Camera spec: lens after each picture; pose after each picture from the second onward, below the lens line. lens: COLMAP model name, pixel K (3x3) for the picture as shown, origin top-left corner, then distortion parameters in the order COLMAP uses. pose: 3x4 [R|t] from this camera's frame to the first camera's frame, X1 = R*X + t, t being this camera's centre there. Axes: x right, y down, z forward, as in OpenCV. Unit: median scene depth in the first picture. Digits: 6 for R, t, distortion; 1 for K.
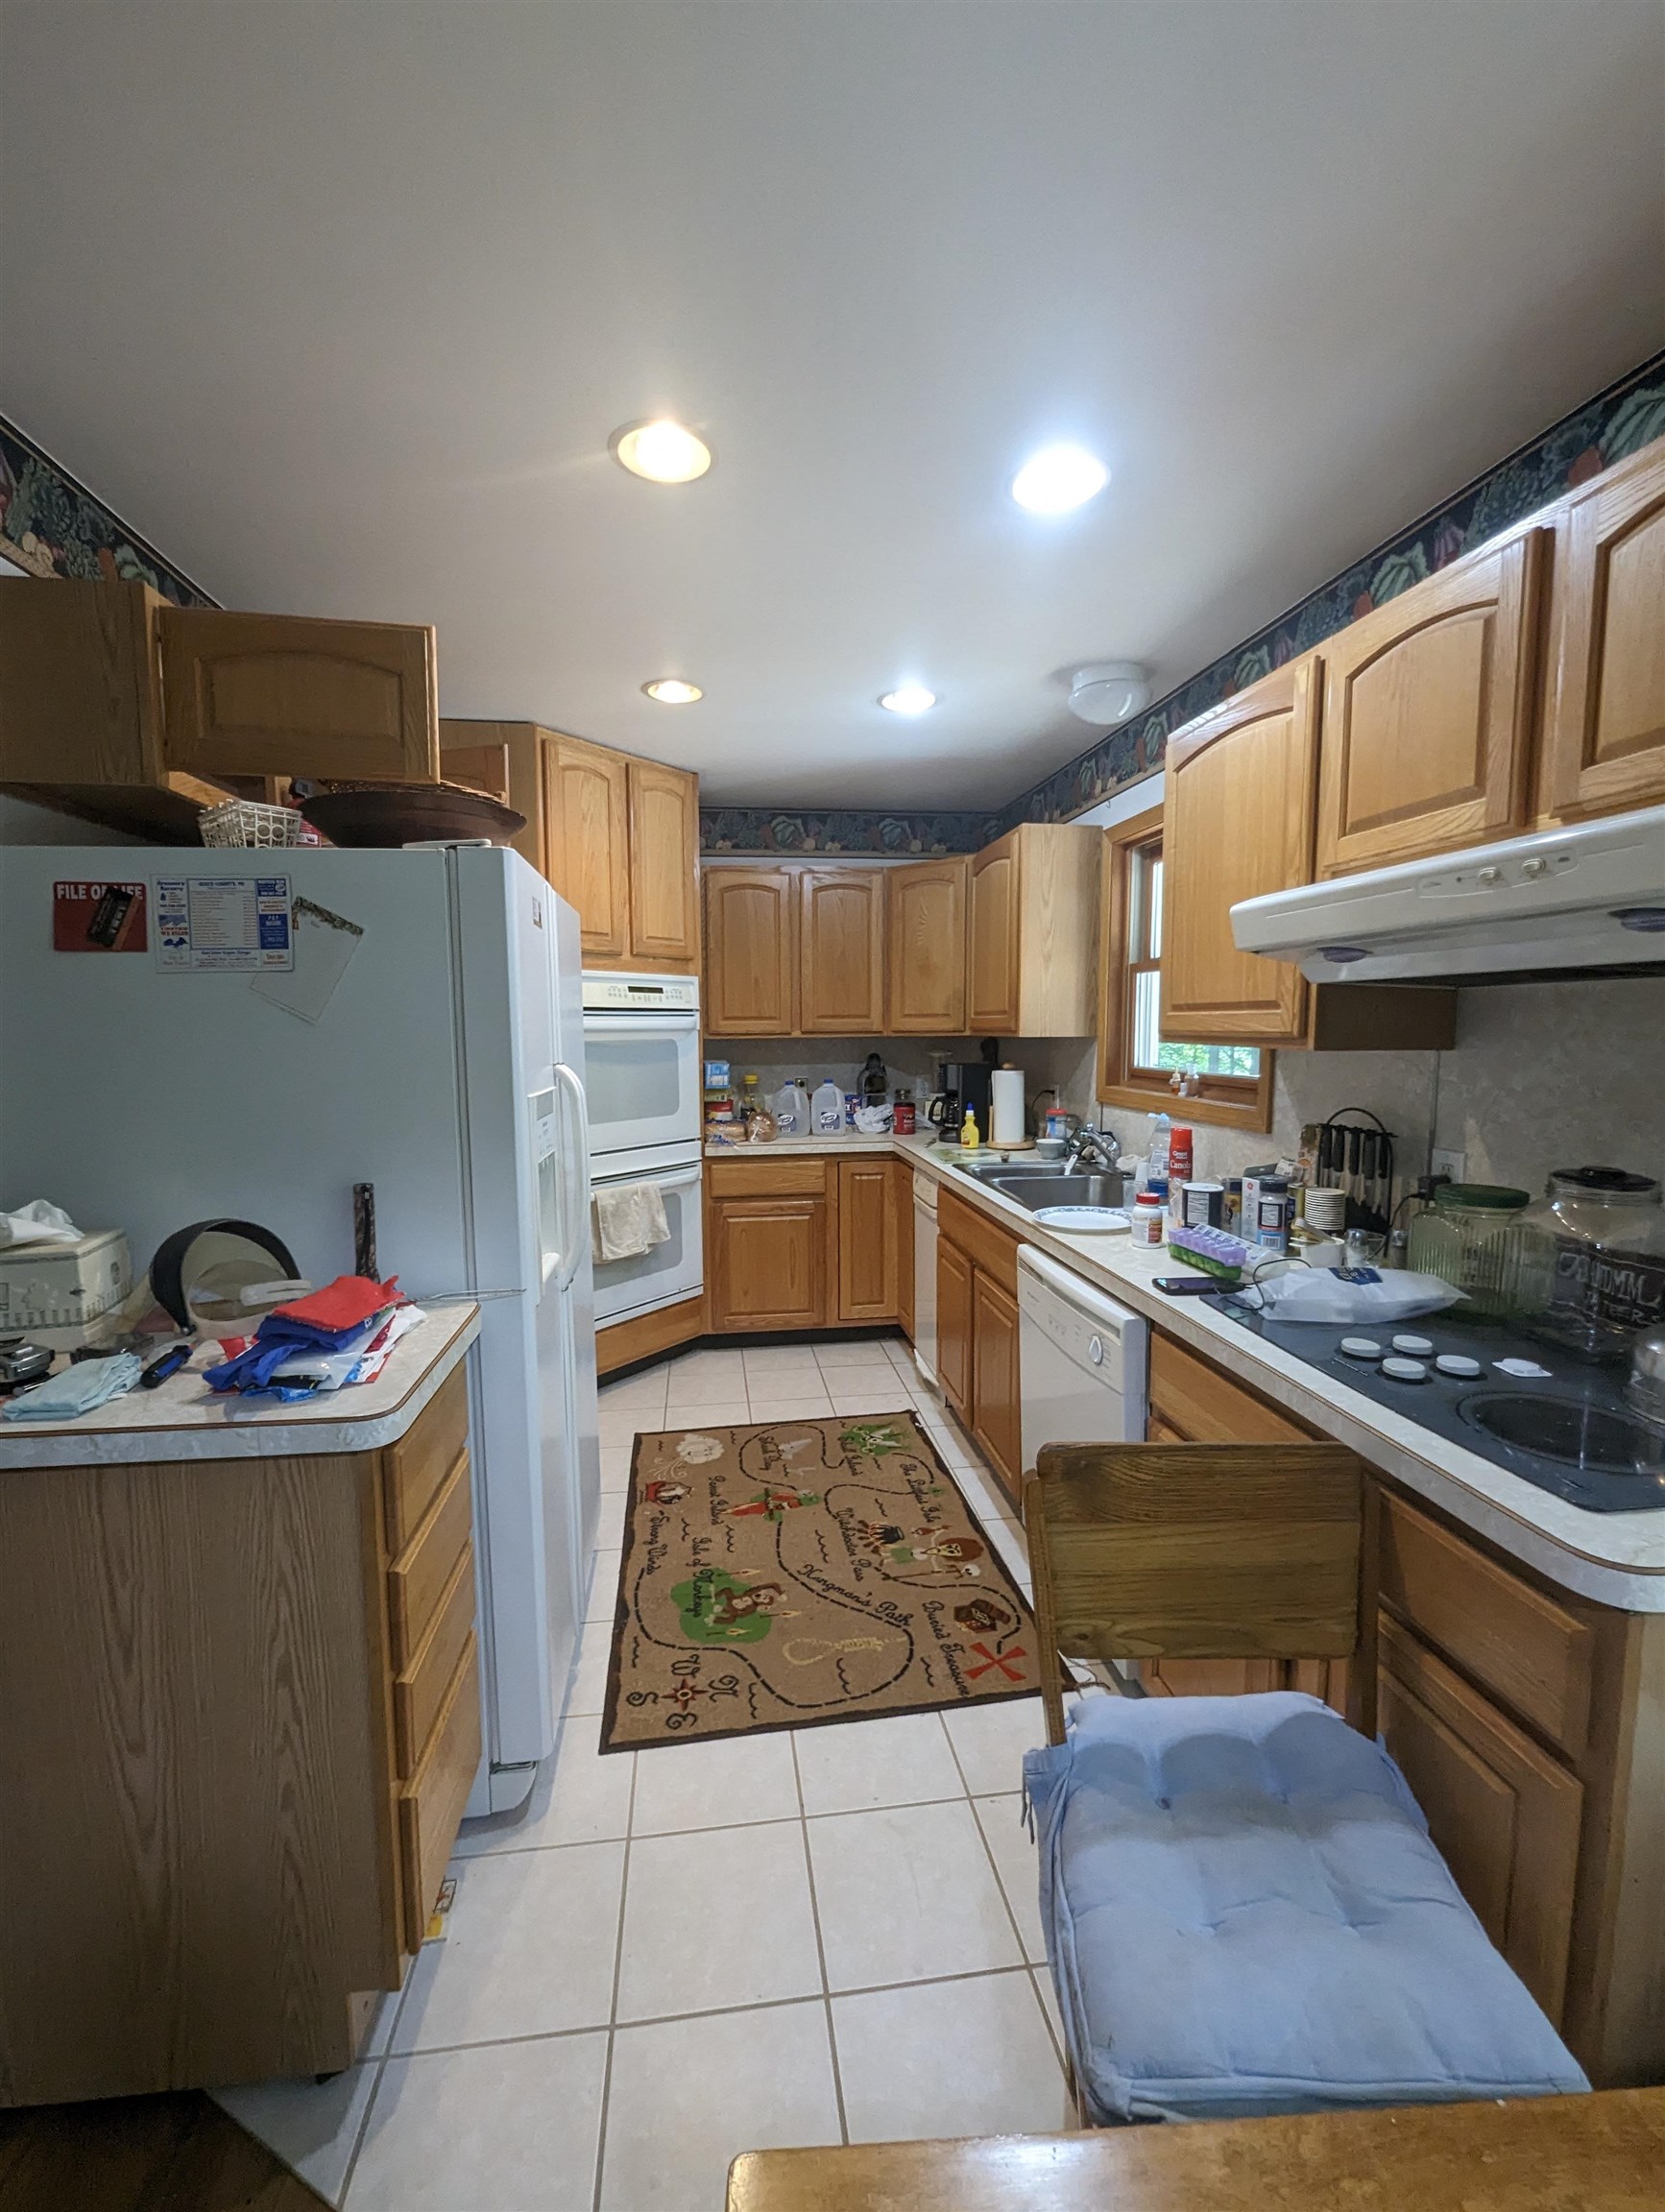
lens RADIAL K [[922.9, 0, 825.9], [0, 922.9, 1122.1], [0, 0, 1]] dist [-0.007478, 0.003375]
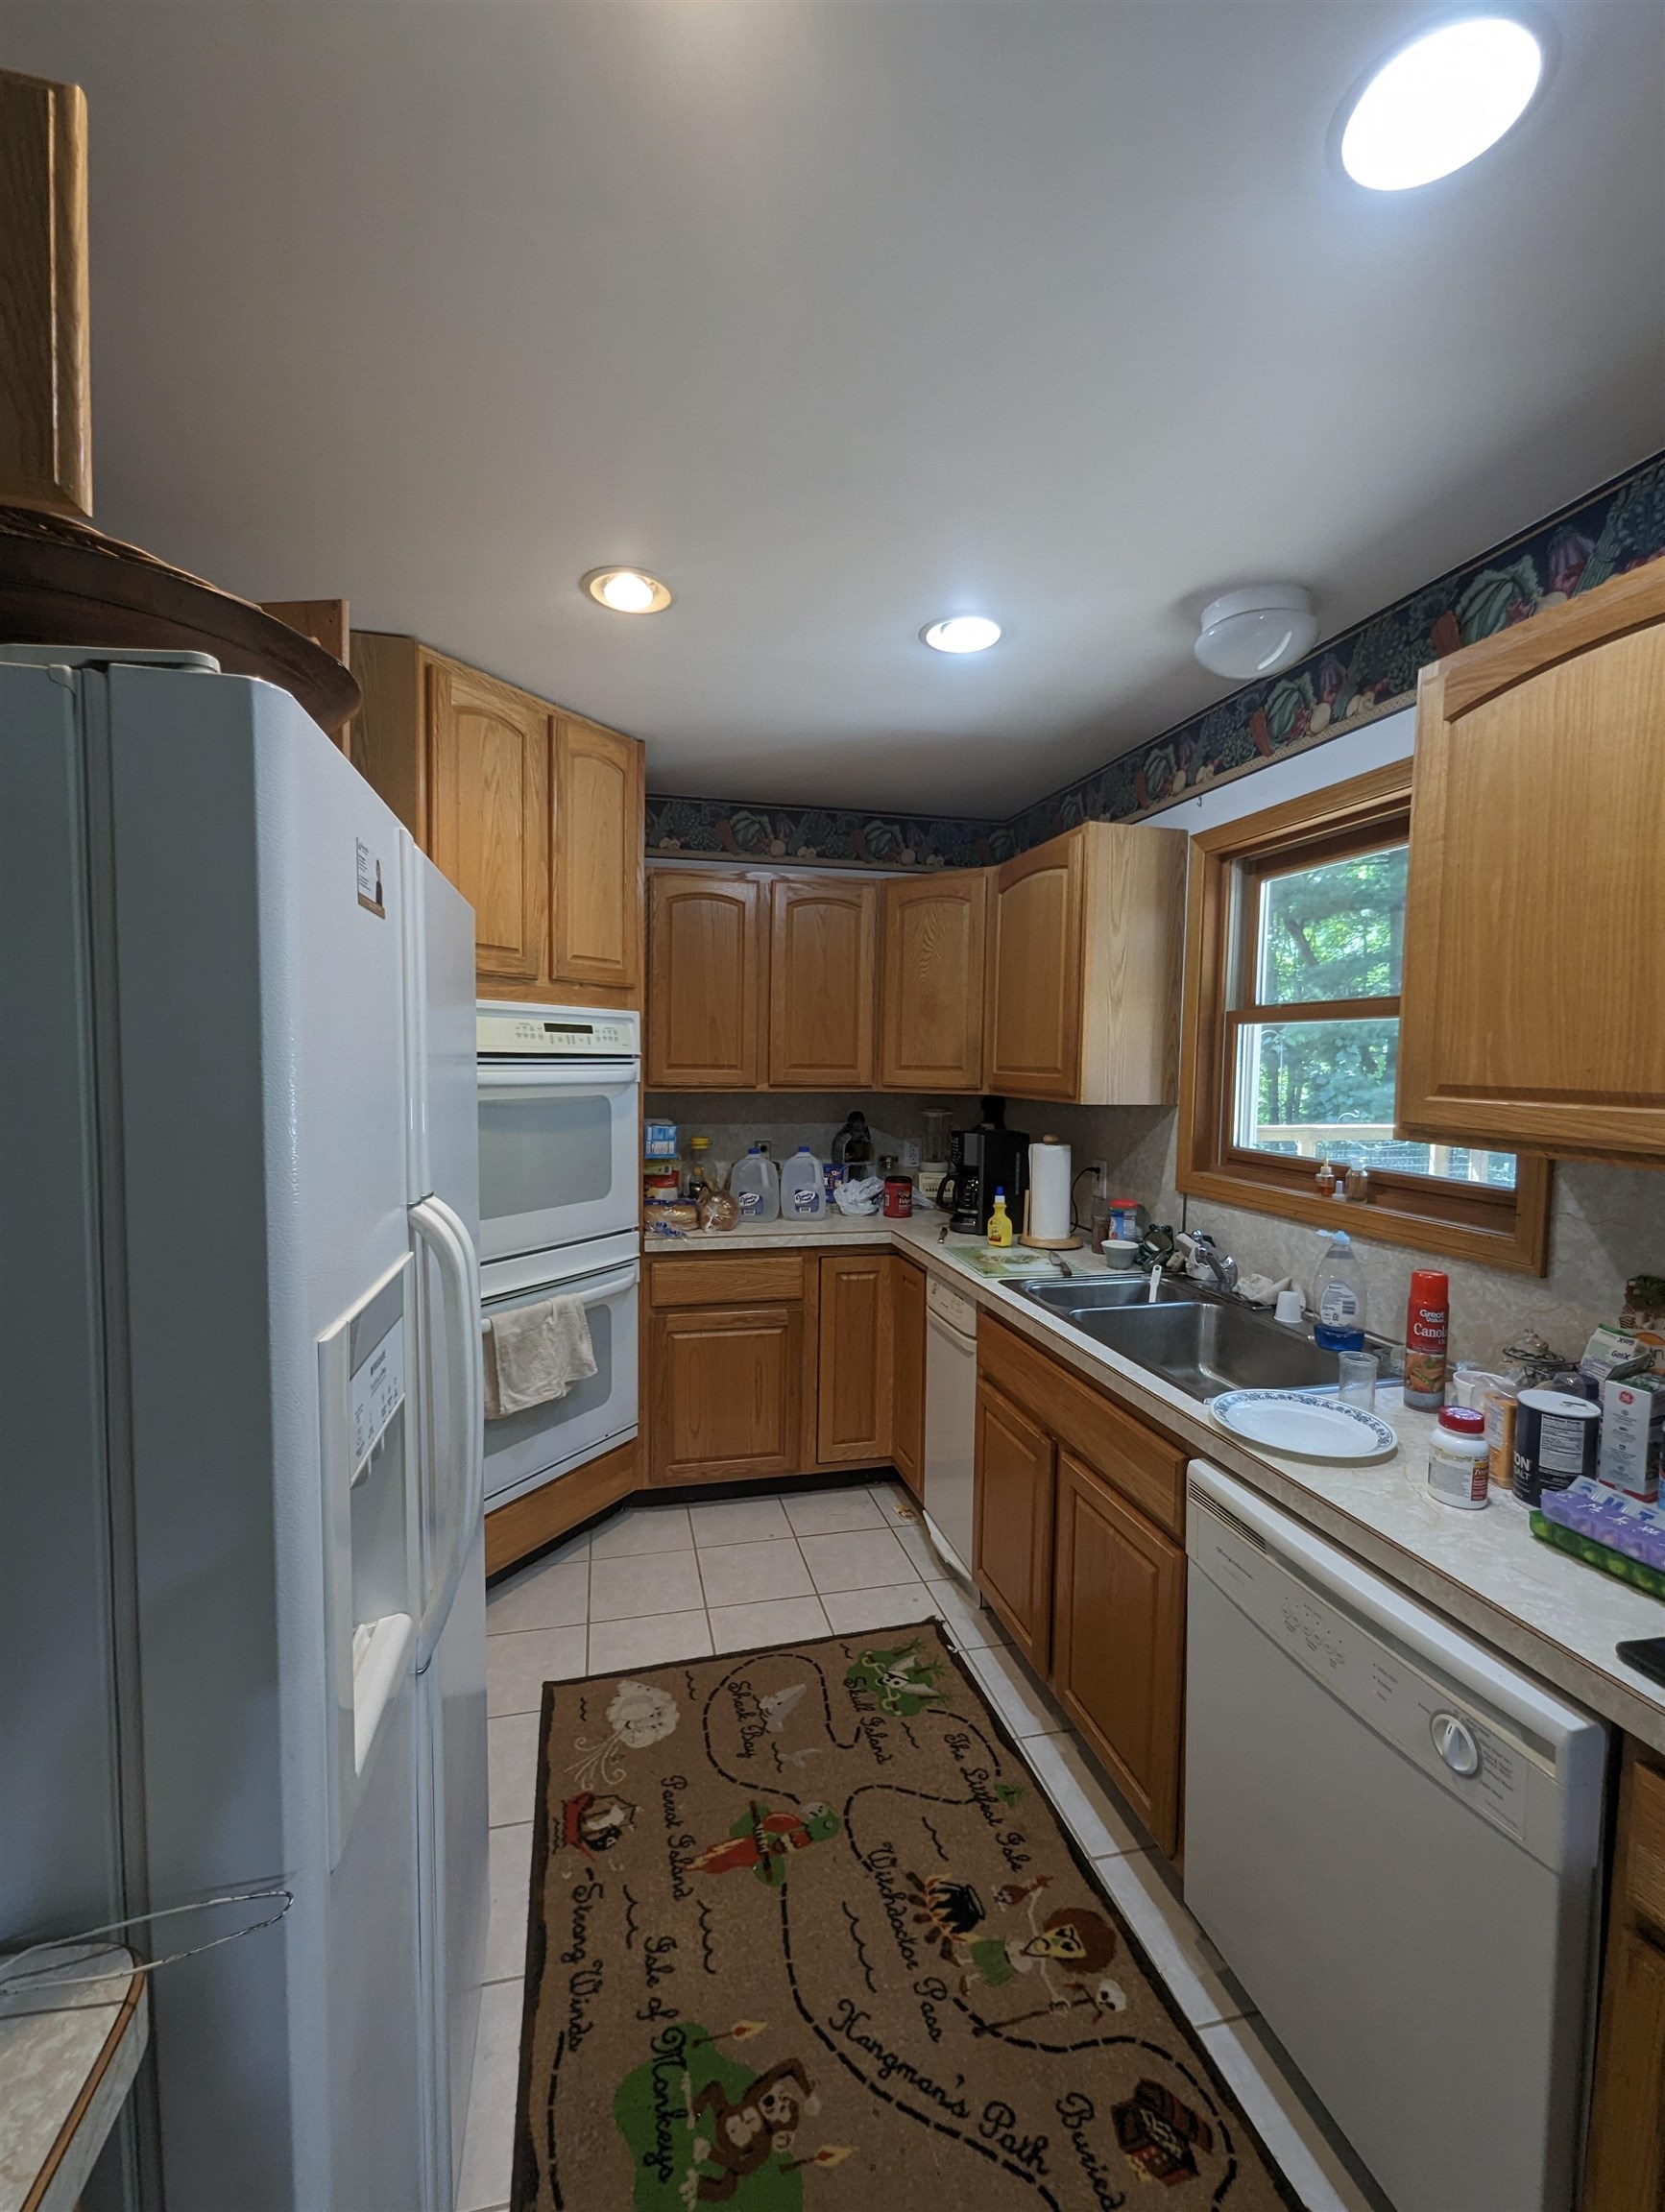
lens RADIAL K [[922.9, 0, 825.9], [0, 922.9, 1122.1], [0, 0, 1]] dist [-0.007478, 0.003375]
pose [[0.994685, 0.014057, 0.102005, -0.072566], [-0.010725, 0.999393, -0.033143, -0.051699], [-0.102409, 0.031872, 0.994232, 0.281284]]
